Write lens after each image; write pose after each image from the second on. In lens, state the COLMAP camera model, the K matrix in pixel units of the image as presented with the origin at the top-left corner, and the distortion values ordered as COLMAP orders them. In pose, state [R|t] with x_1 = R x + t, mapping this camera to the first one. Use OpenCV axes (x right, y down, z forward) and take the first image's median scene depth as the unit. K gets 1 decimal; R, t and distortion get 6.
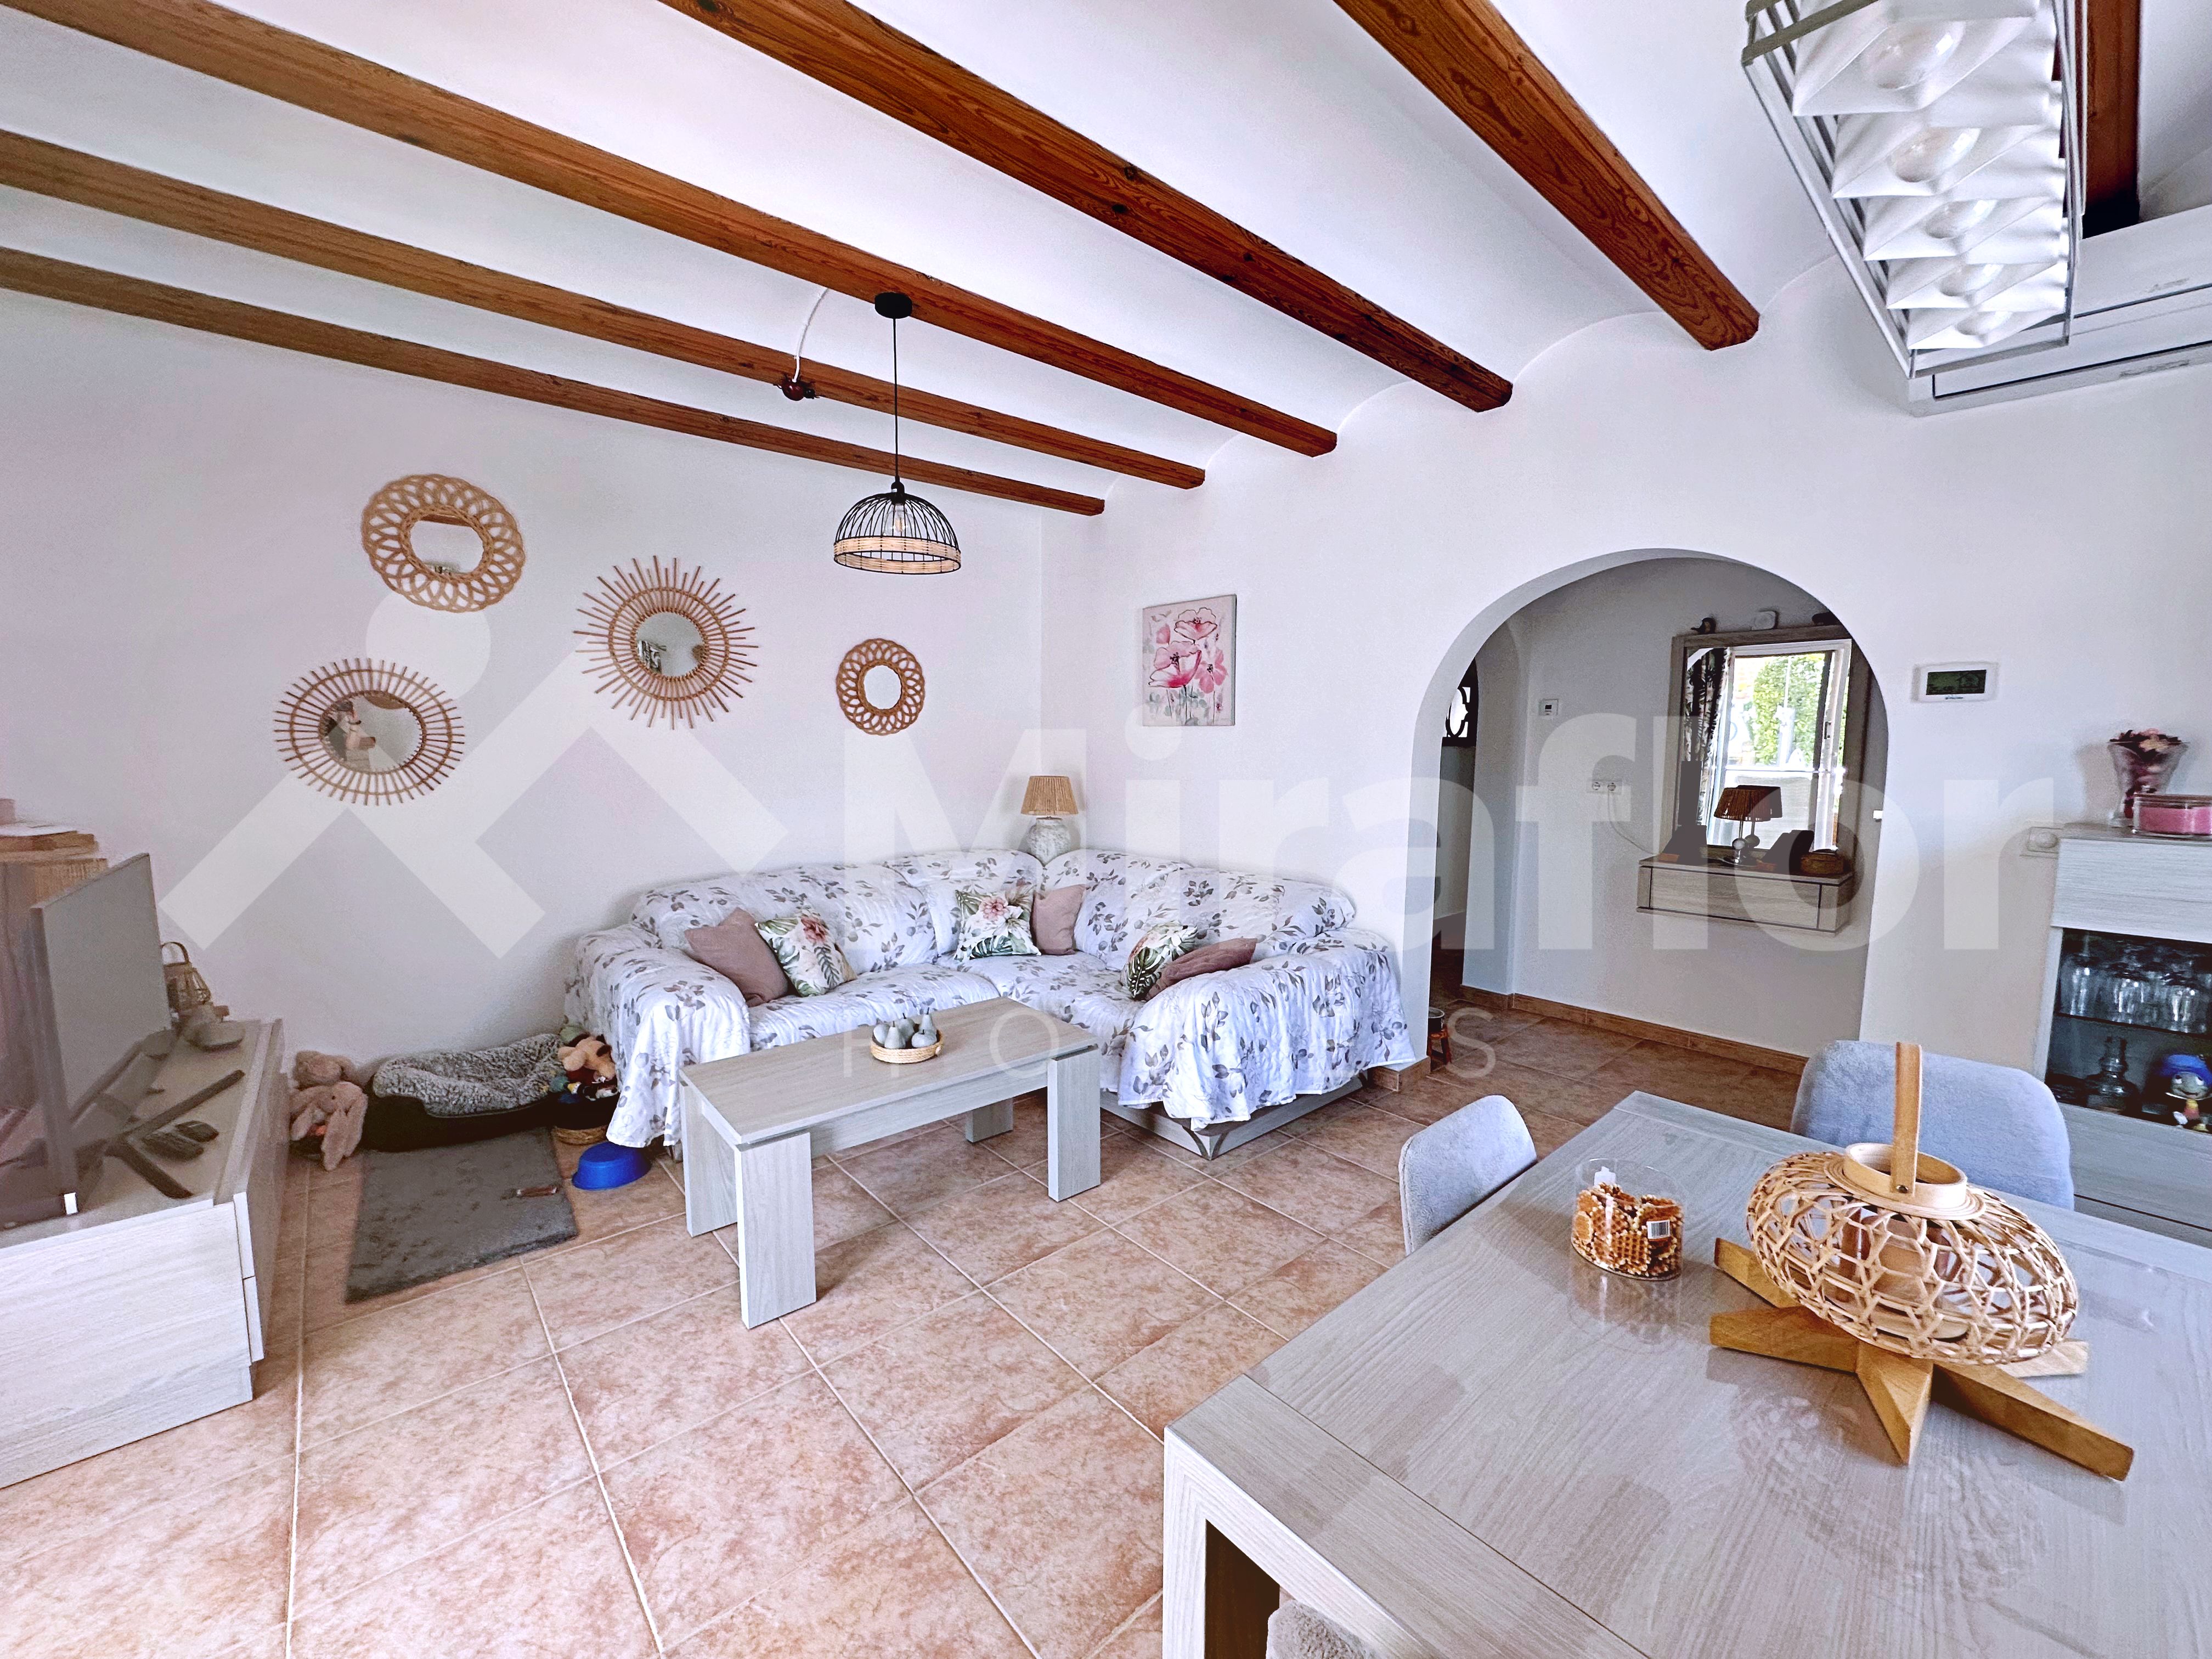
lens RADIAL K [[886.7, 0, 1104.6], [0, 886.7, 829.7], [0, 0, 1]] dist [-0.006468, 0.001564]
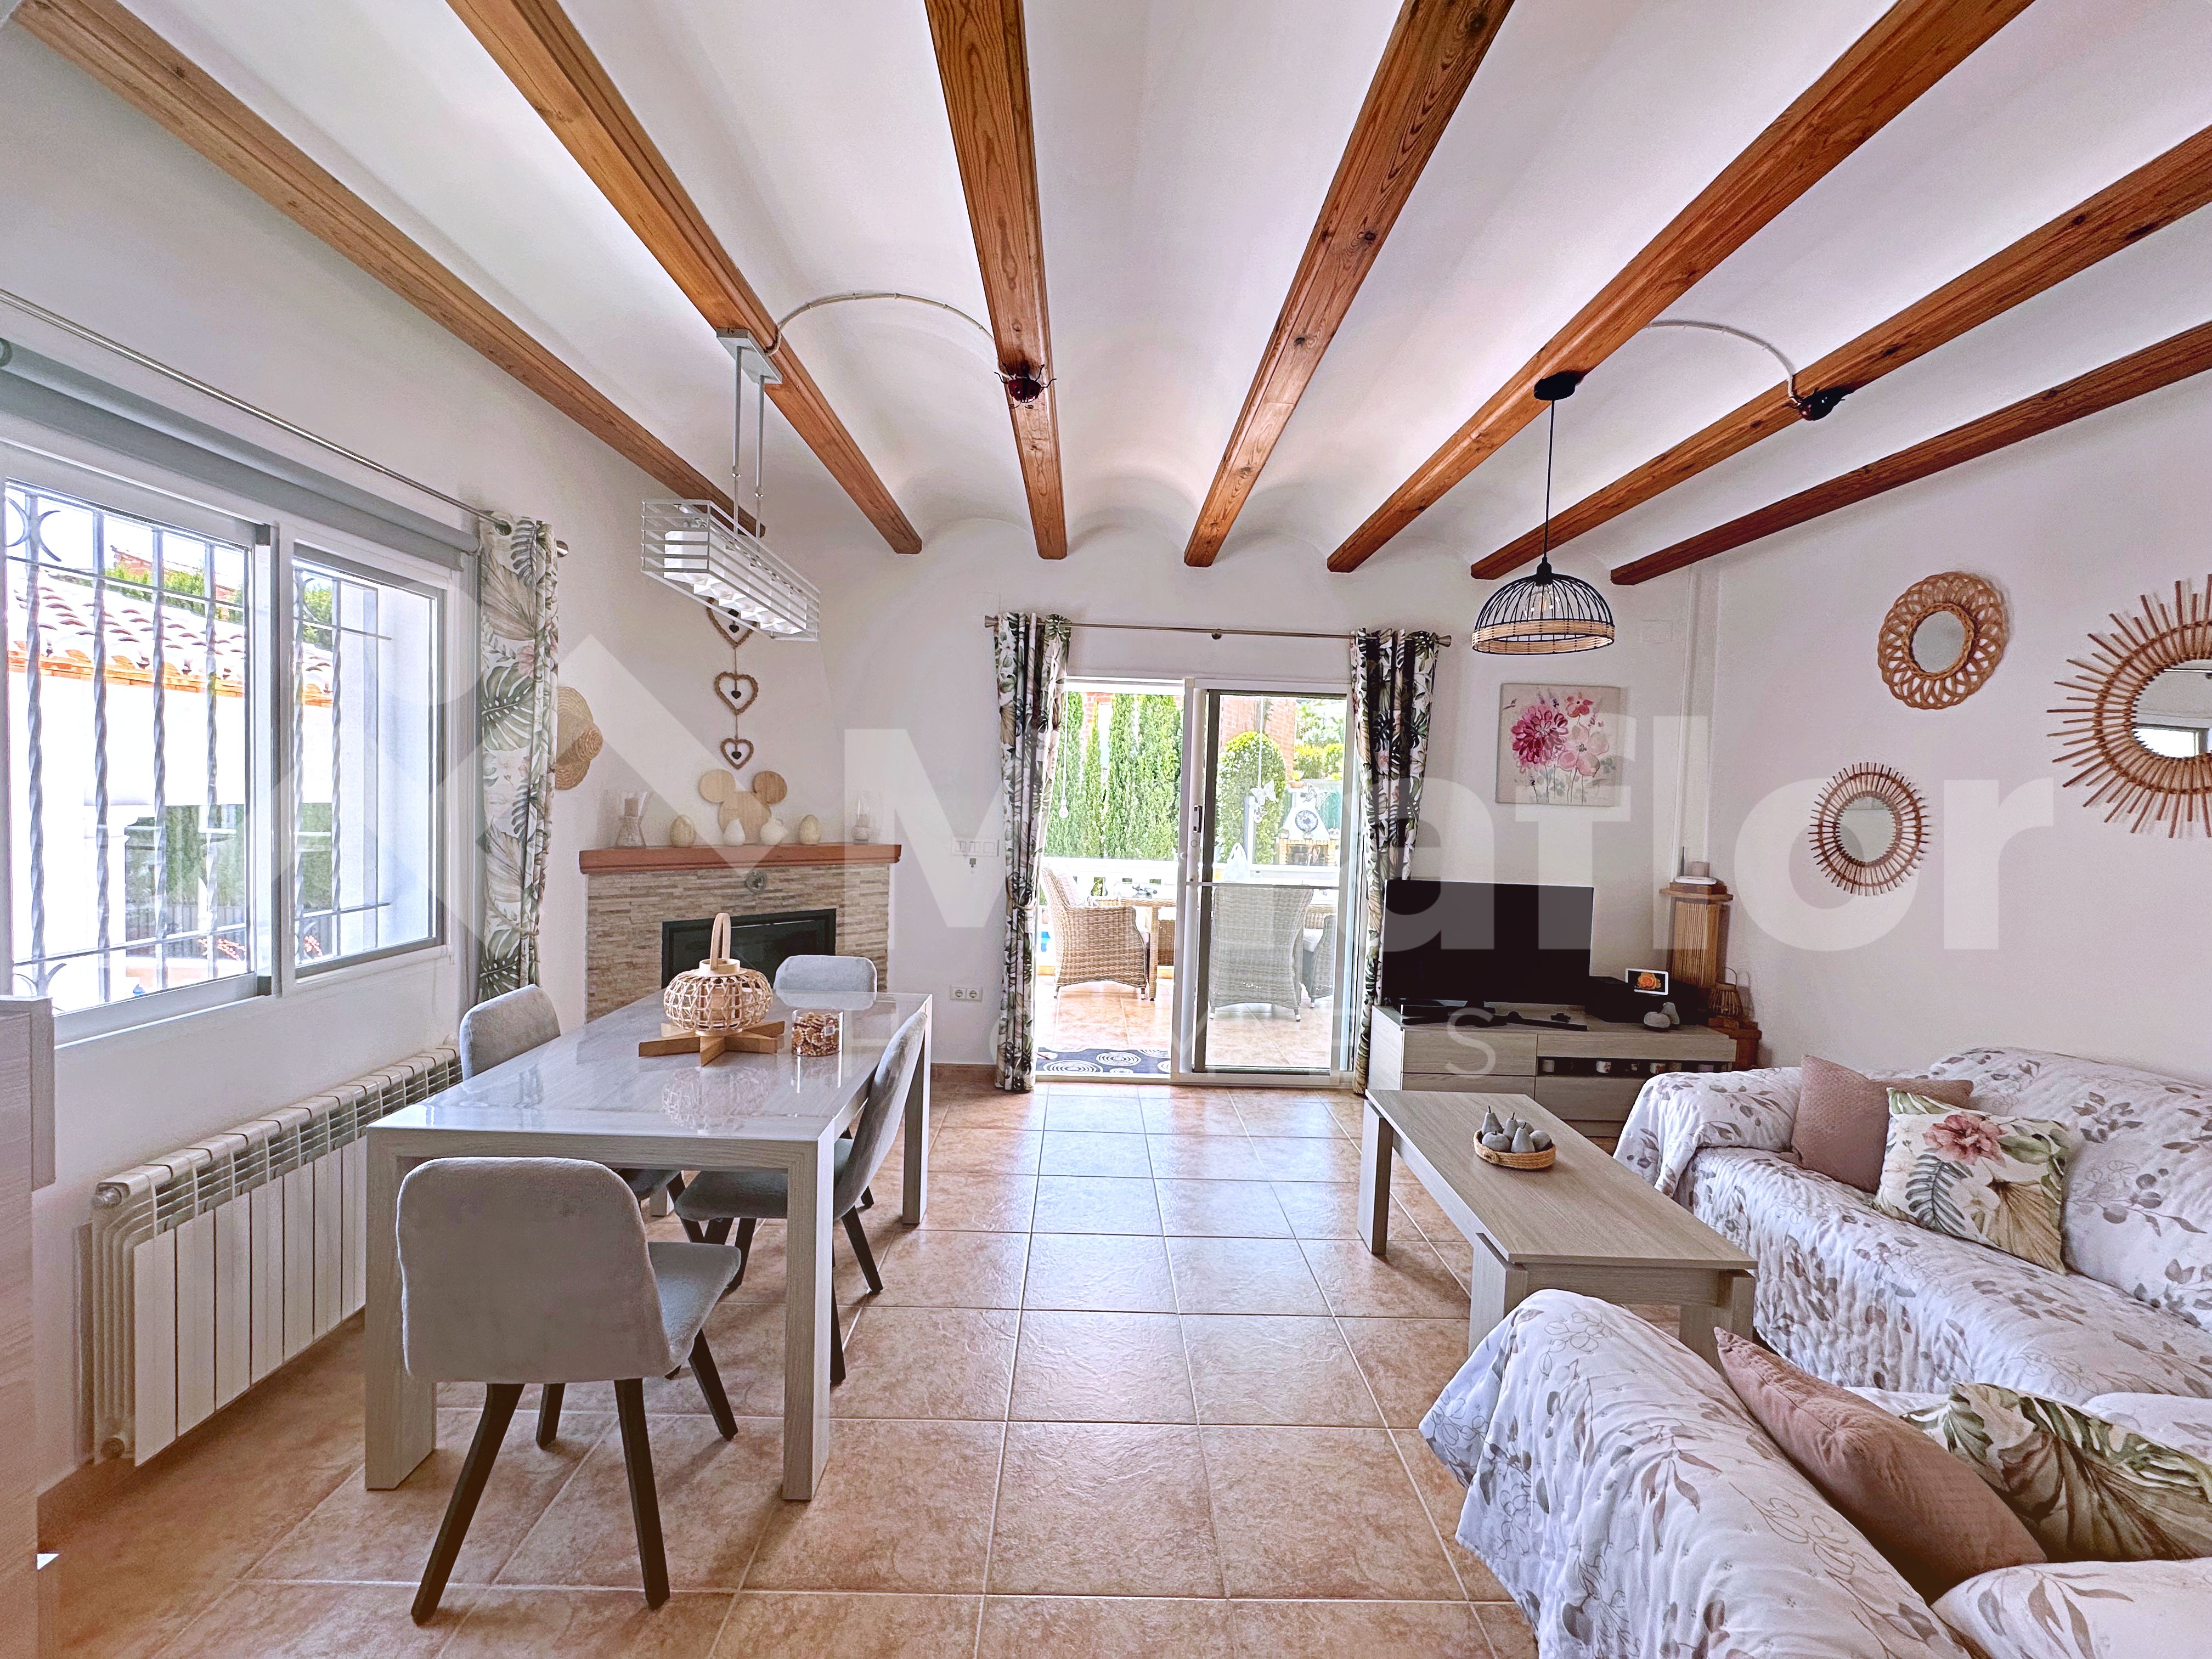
lens RADIAL K [[886.7, 0, 1104.6], [0, 886.7, 829.7], [0, 0, 1]] dist [-0.006468, 0.001564]
pose [[-0.640441, 0.003832, -0.767998, 0.538672], [-0.122261, 0.986727, 0.106878, -0.095896], [0.758213, 0.162345, -0.631472, 0.844835]]
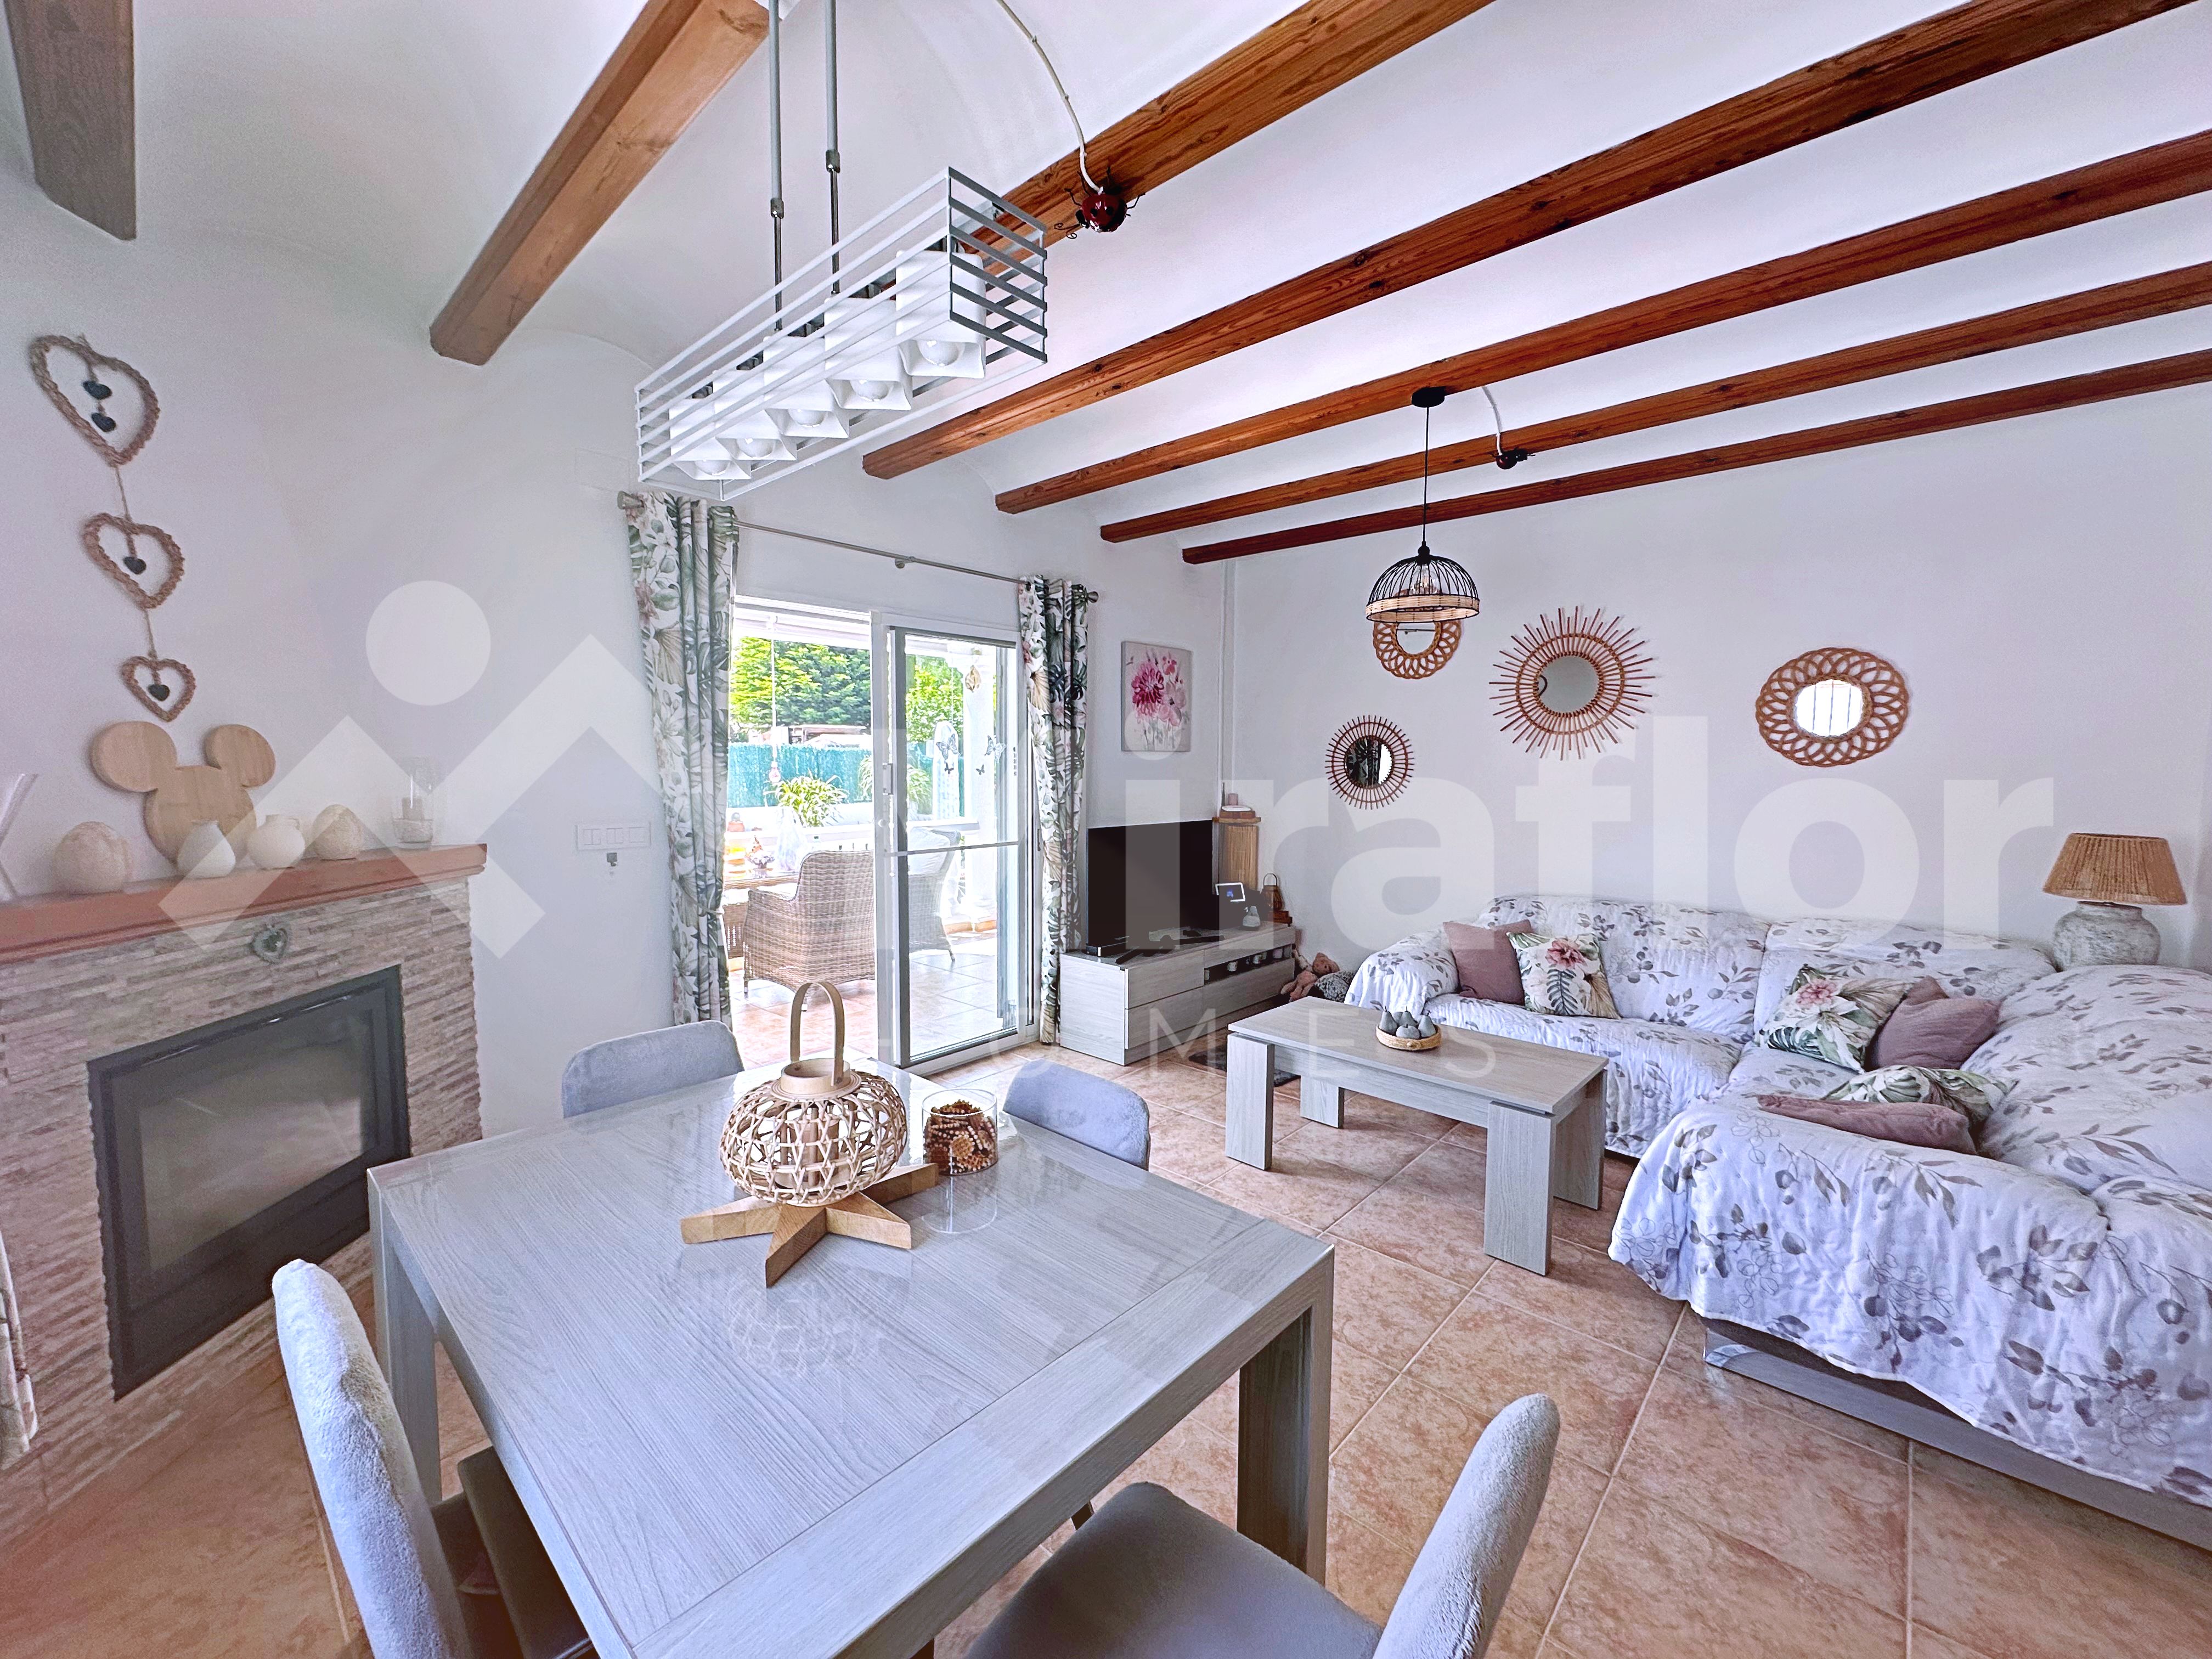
lens RADIAL K [[886.7, 0, 1104.6], [0, 886.7, 829.7], [0, 0, 1]] dist [-0.006468, 0.001564]
pose [[0.113648, 0.073293, -0.990814, 0.584413], [-0.112095, 0.991853, 0.060513, -0.030083], [0.987177, 0.104188, 0.120938, 0.315875]]
